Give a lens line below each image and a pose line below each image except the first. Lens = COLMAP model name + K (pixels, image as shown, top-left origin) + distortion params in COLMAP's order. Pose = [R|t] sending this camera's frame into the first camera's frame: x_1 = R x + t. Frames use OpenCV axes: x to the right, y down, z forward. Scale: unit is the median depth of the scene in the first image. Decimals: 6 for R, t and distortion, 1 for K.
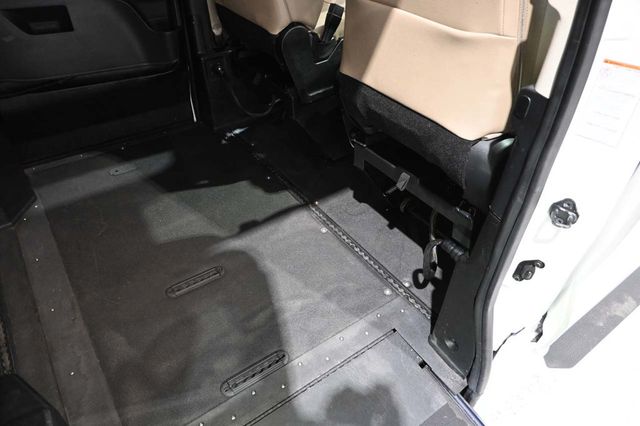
lens RADIAL K [[434.9, 0, 320.0], [0, 434.9, 213.0], [0, 0, 1]] dist [-0.004267, -0.000850]
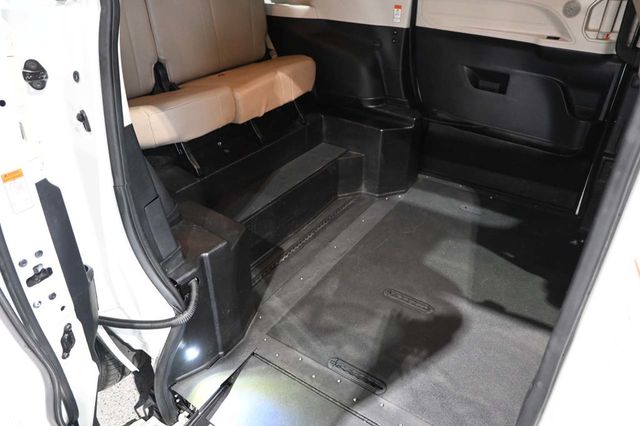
lens RADIAL K [[434.9, 0, 320.0], [0, 434.9, 213.0], [0, 0, 1]] dist [-0.004267, -0.000850]
pose [[0.352484, 0.469367, -0.809598, 0.396039], [-0.586327, 0.785035, 0.199851, -0.102880], [0.729367, 0.404245, 0.551915, 0.091176]]
